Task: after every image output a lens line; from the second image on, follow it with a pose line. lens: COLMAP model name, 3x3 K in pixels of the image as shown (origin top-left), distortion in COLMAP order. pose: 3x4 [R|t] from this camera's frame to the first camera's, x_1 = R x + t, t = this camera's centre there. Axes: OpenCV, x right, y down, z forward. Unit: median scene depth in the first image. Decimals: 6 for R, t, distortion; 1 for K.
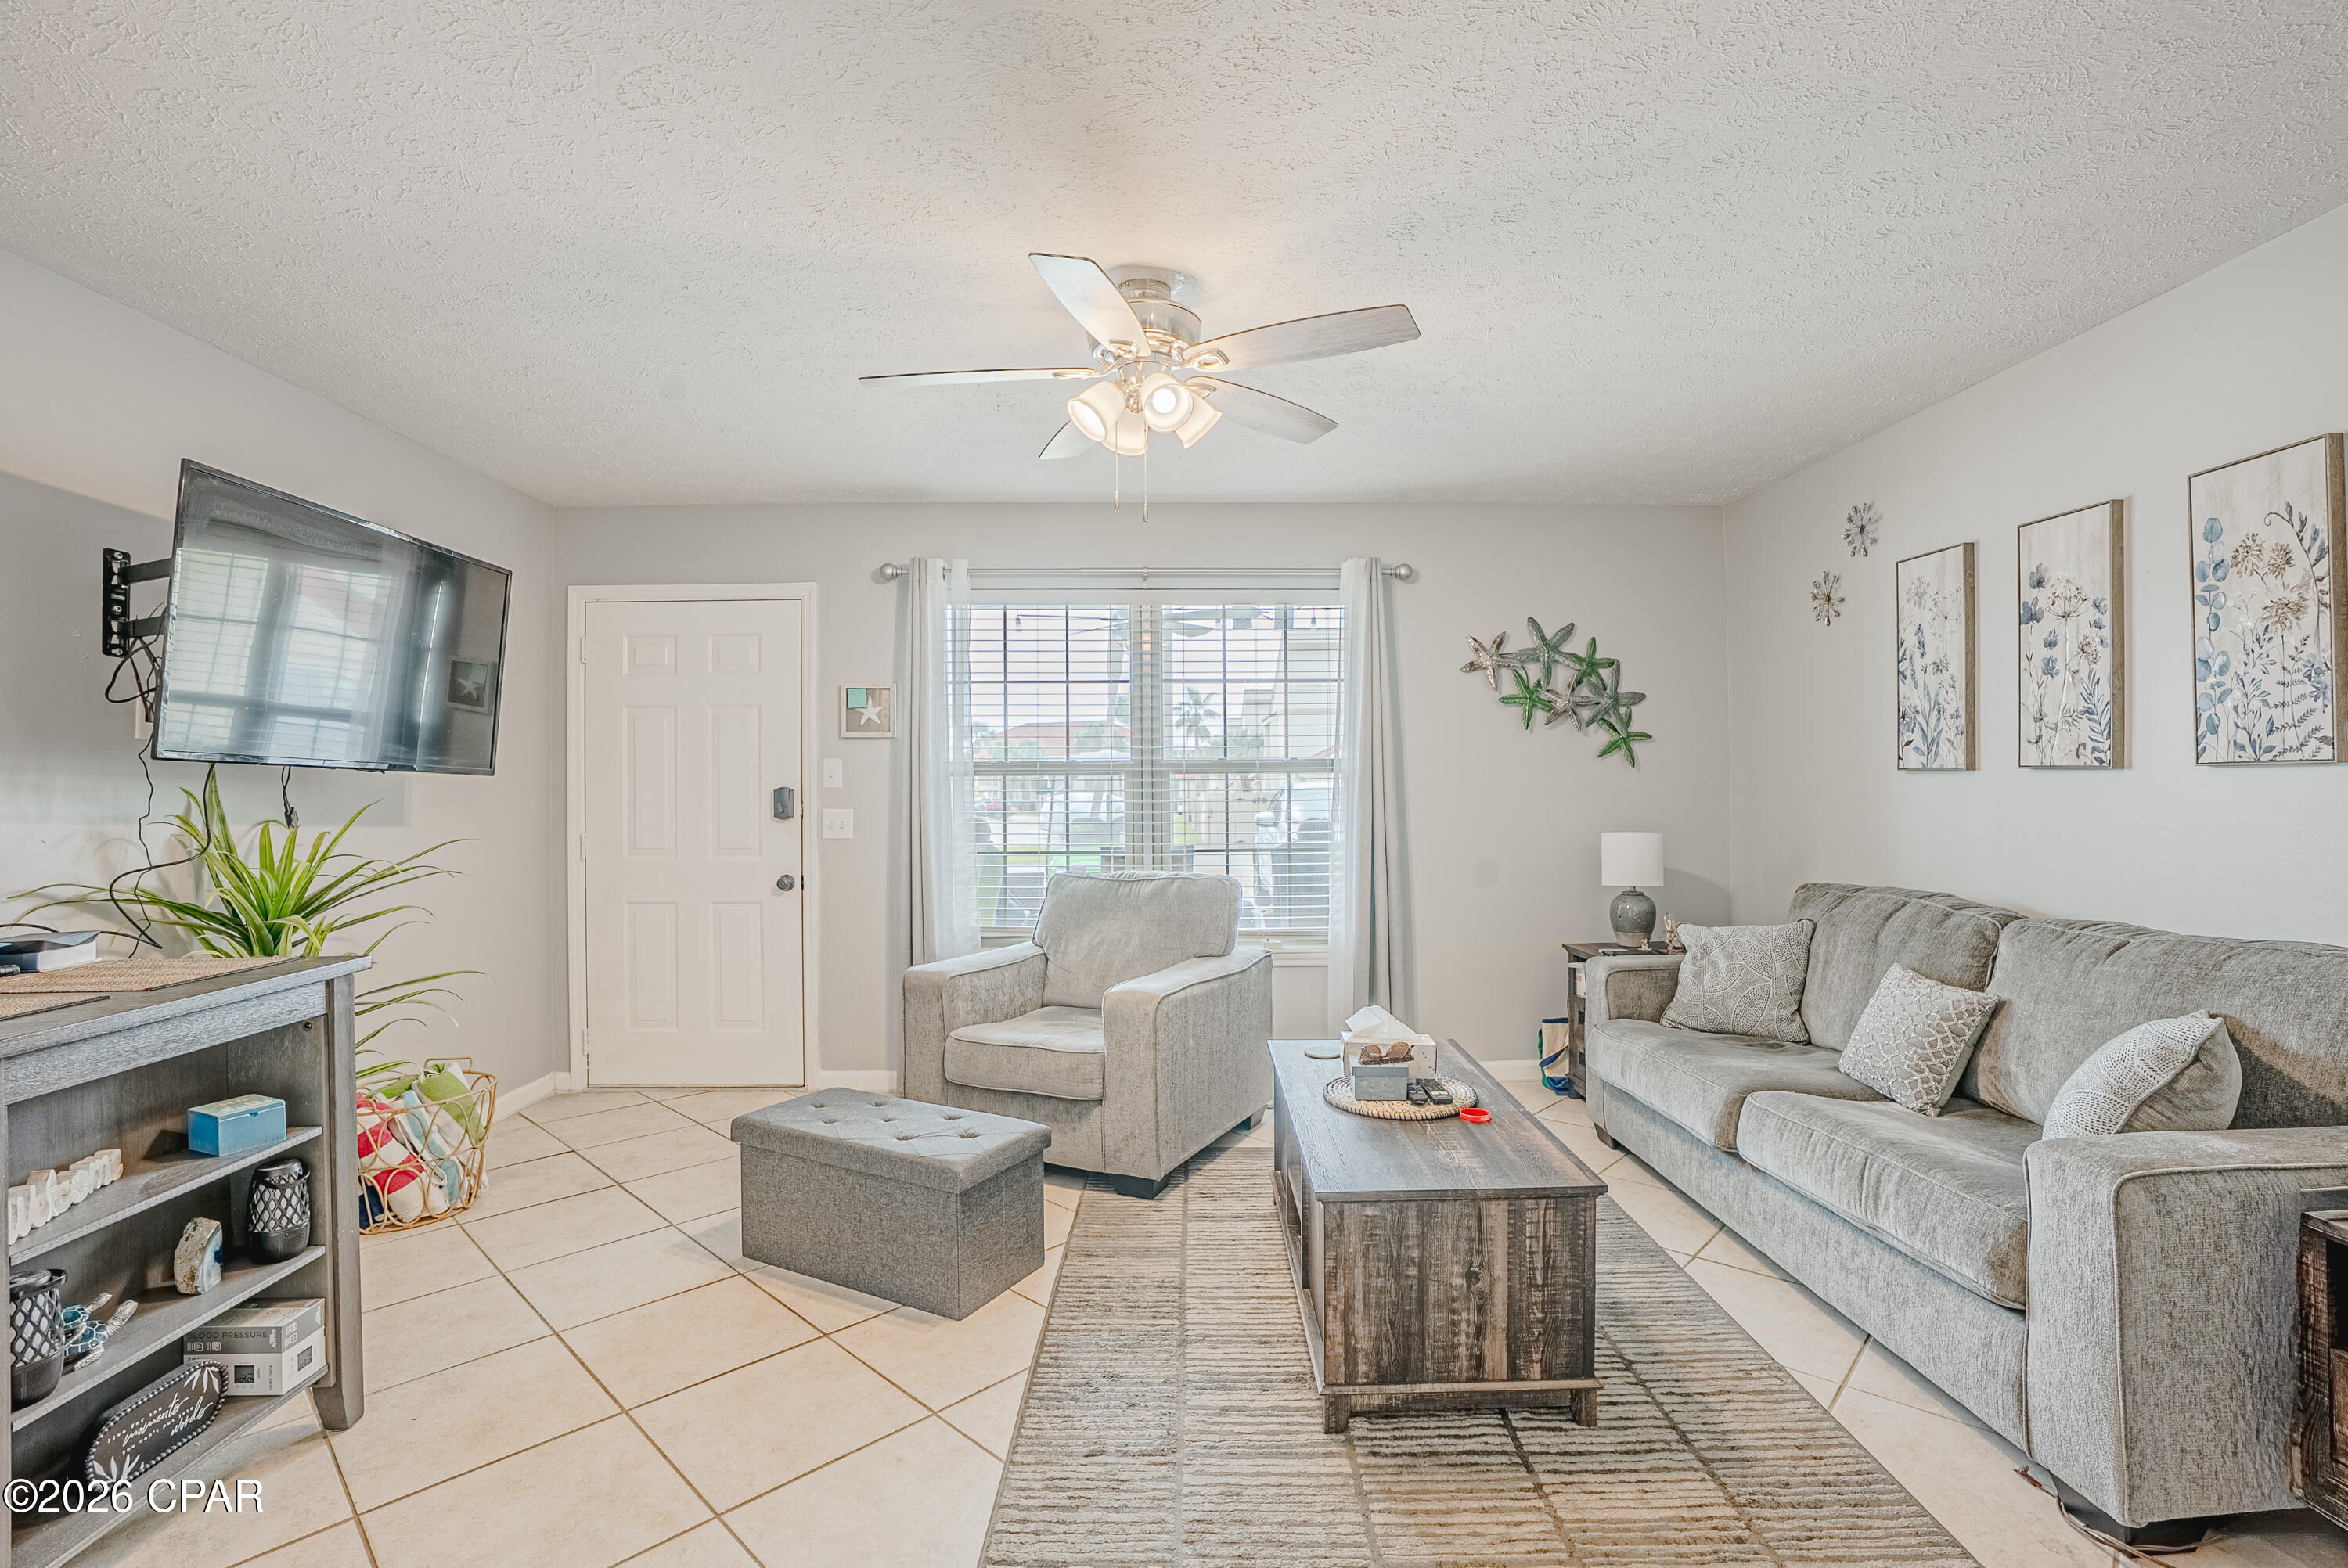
lens RADIAL K [[1094.3, 0, 1183.6], [0, 1094.3, 777.7], [0, 0, 1]] dist [-0.068184, 0.025495]
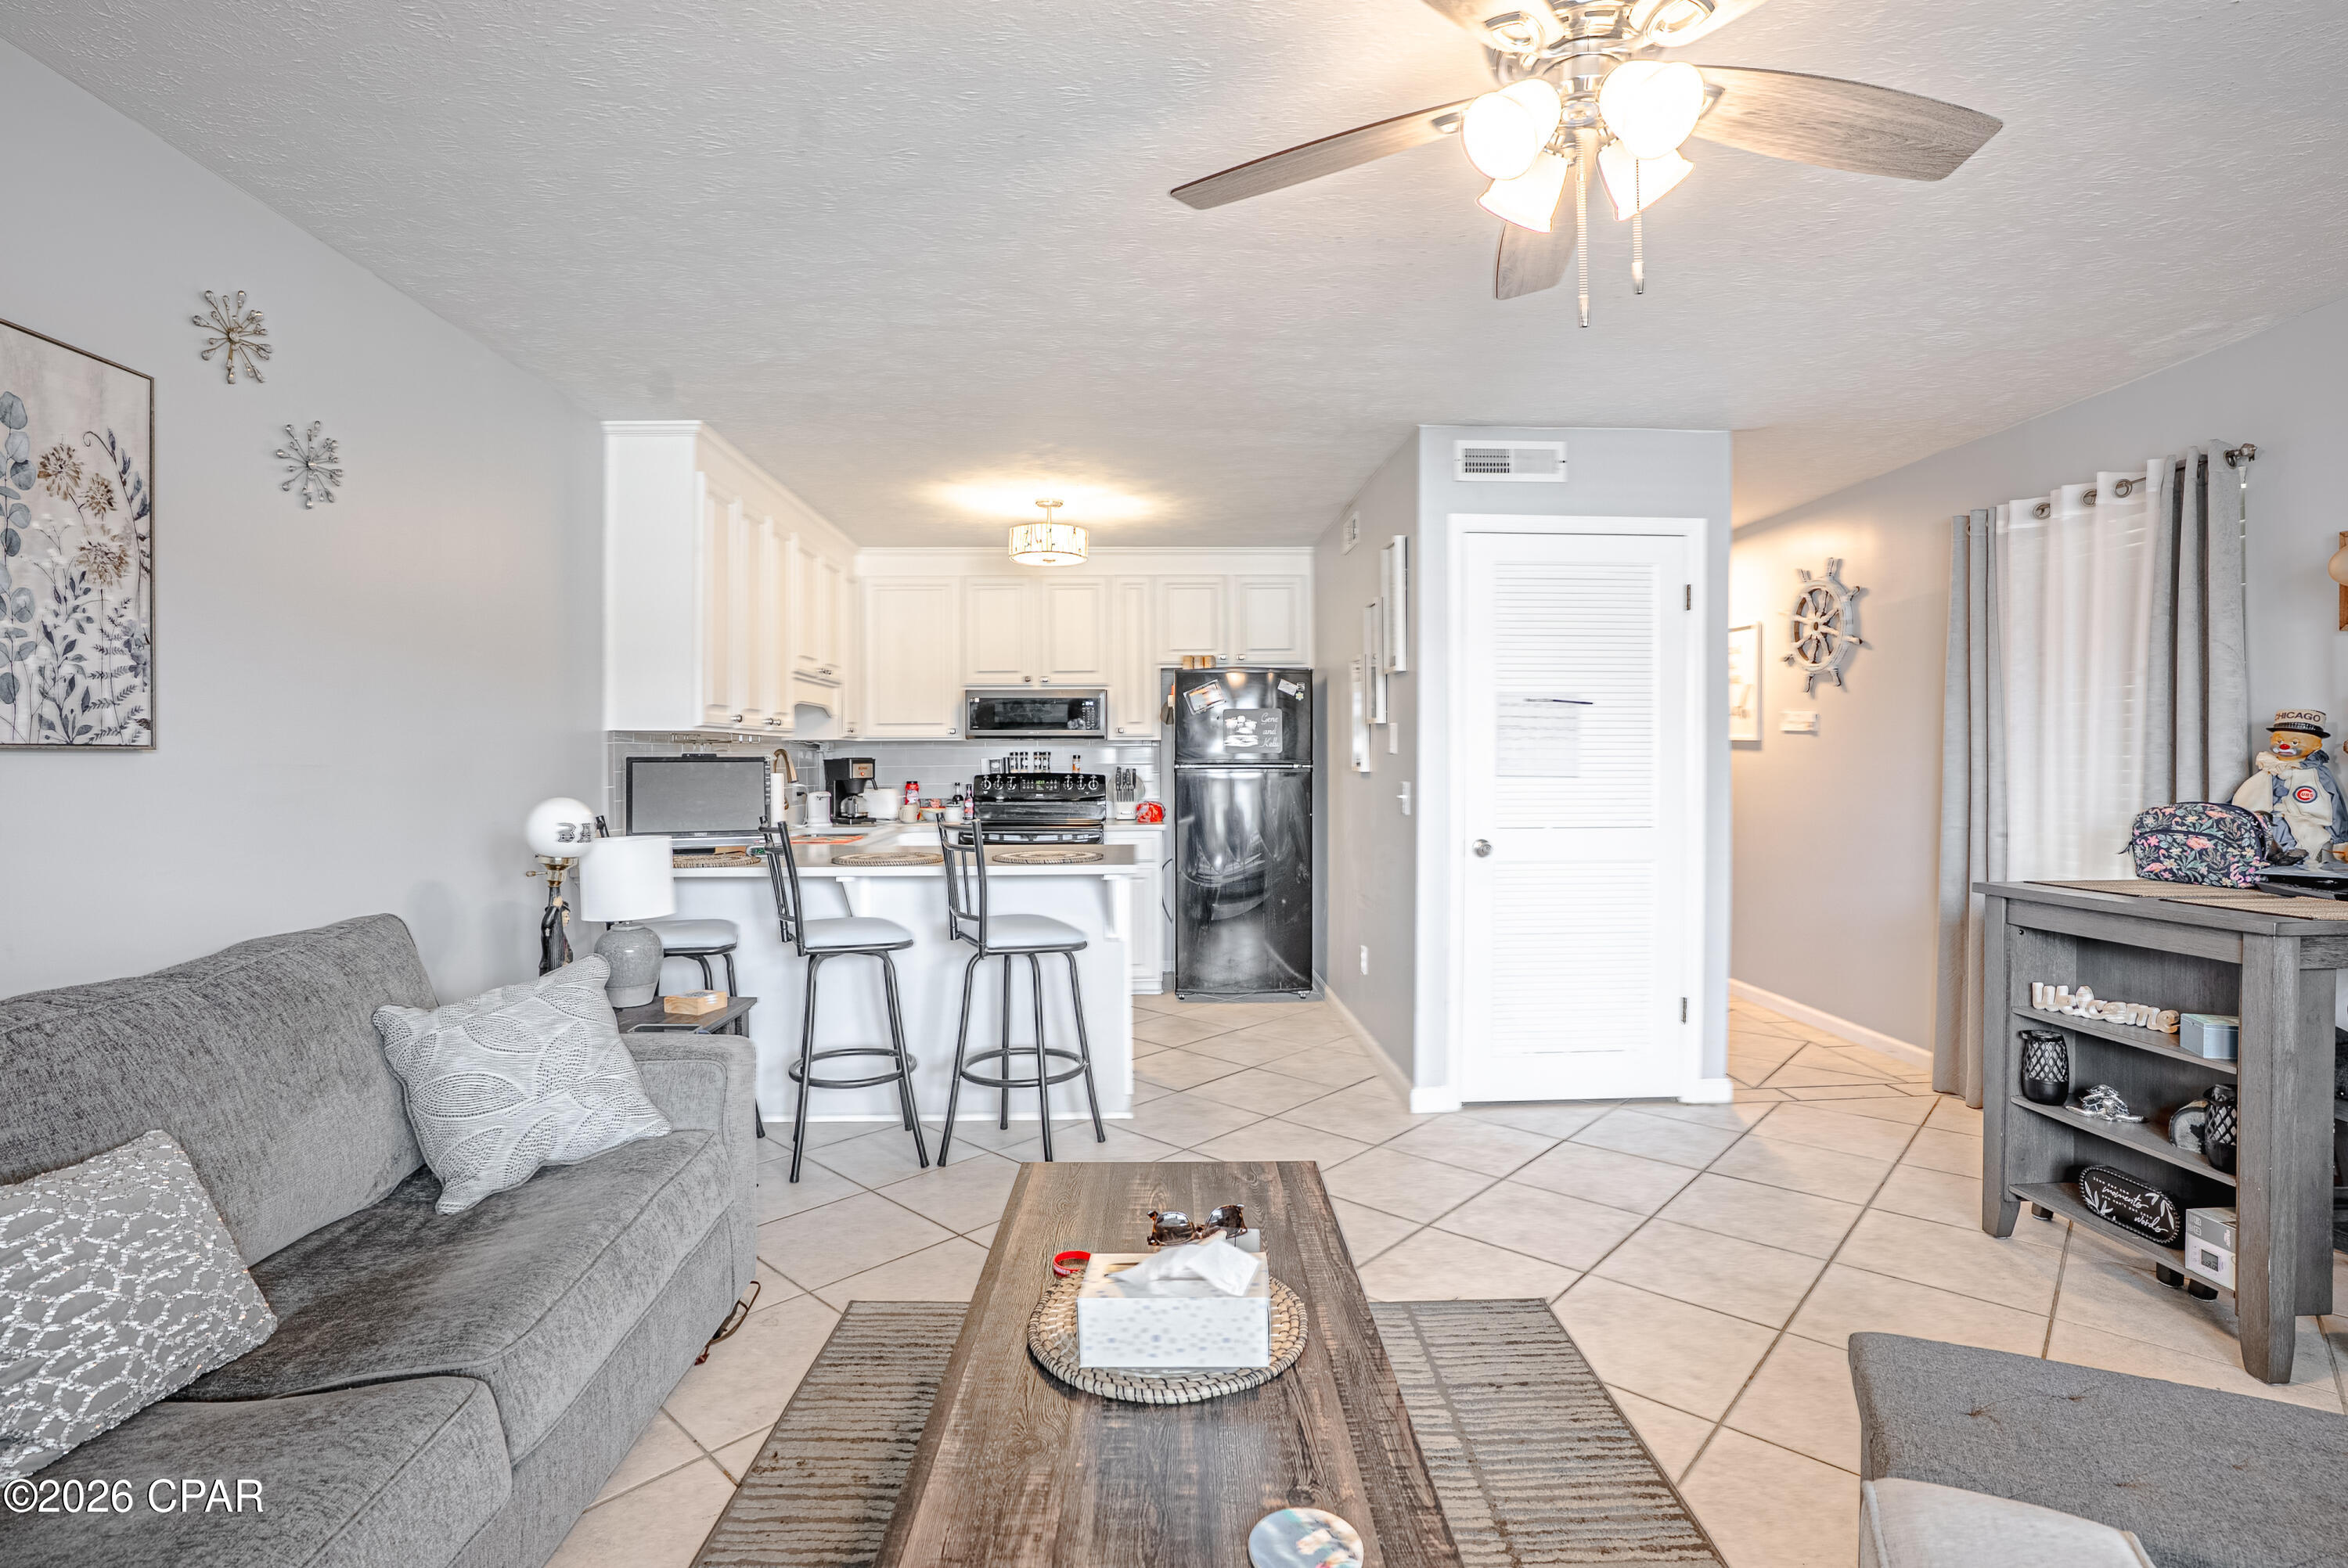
lens RADIAL K [[1094.3, 0, 1179.0], [0, 1094.3, 768.7], [0, 0, 1]] dist [-0.068184, 0.025495]
pose [[-0.999899, 0.012942, -0.005824, 0.160360], [0.012961, 0.999911, -0.003131, 0.010943], [0.005783, -0.003206, -0.999978, 1.290710]]
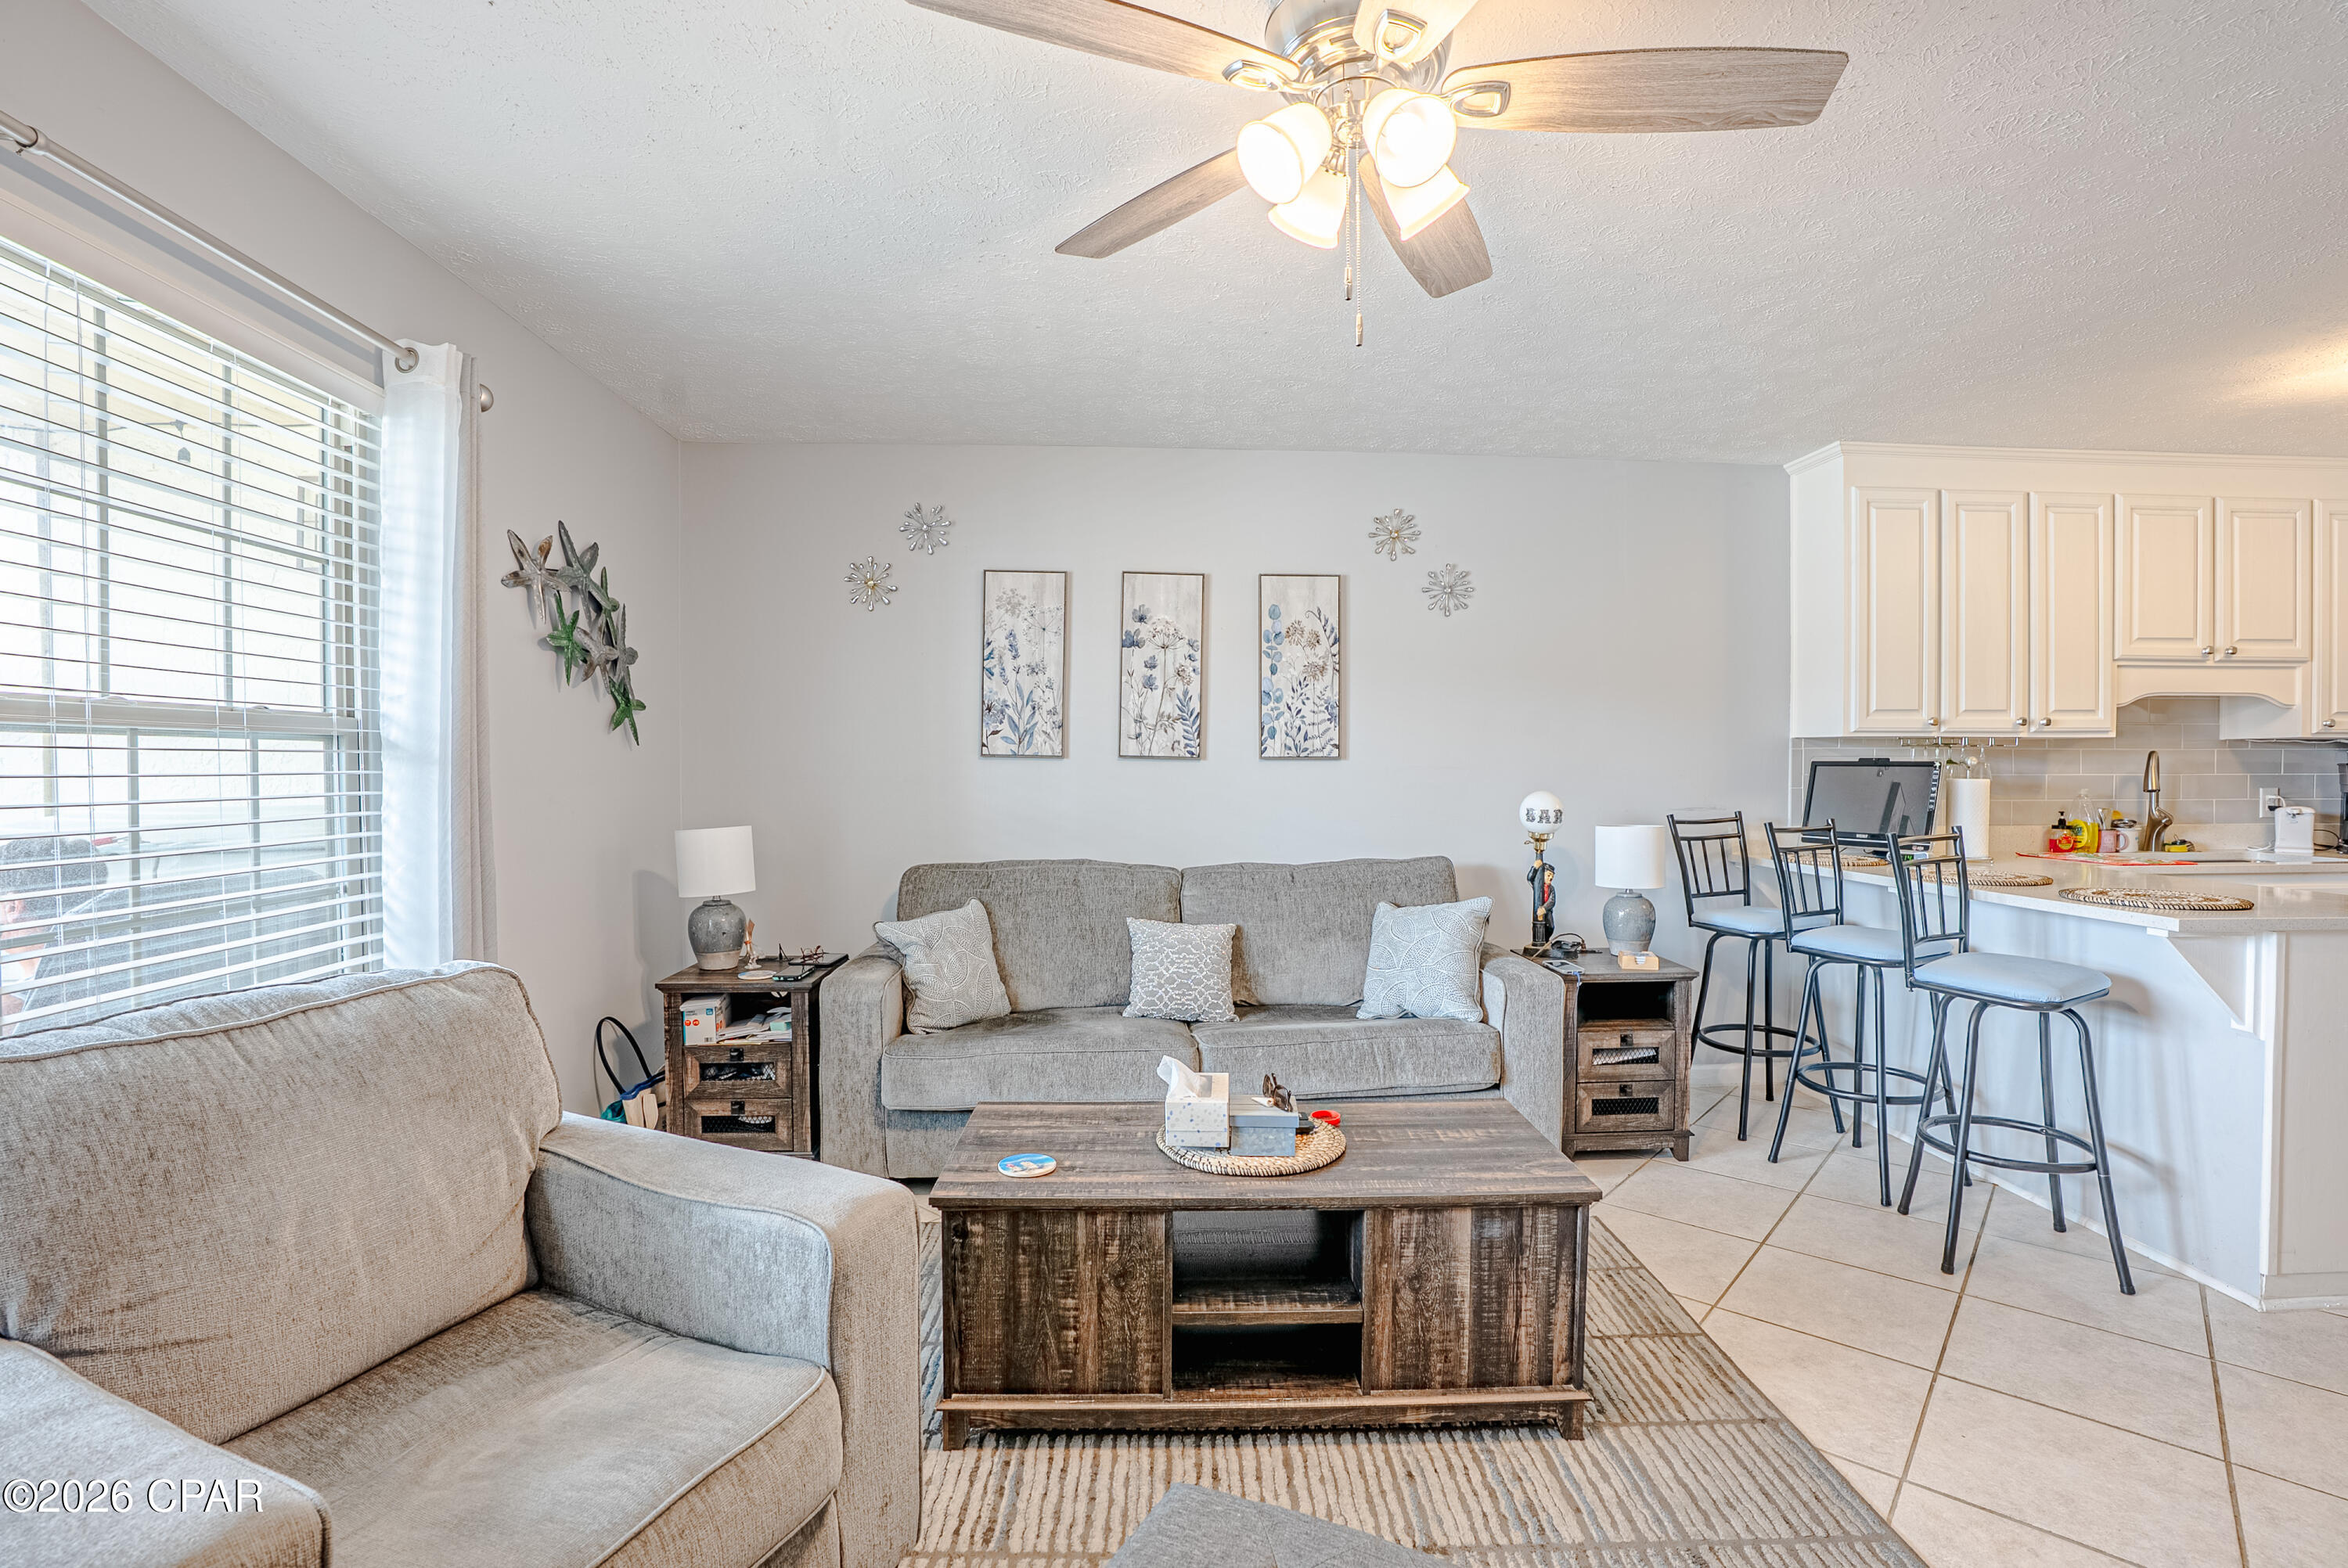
lens RADIAL K [[1094.3, 0, 1182.8], [0, 1094.3, 781.7], [0, 0, 1]] dist [-0.068184, 0.025495]
pose [[-0.029773, -0.008336, 0.999522, -0.524151], [-0.010549, 0.999912, 0.008025, 0.008935], [-0.999501, -0.010305, -0.029858, 0.902087]]
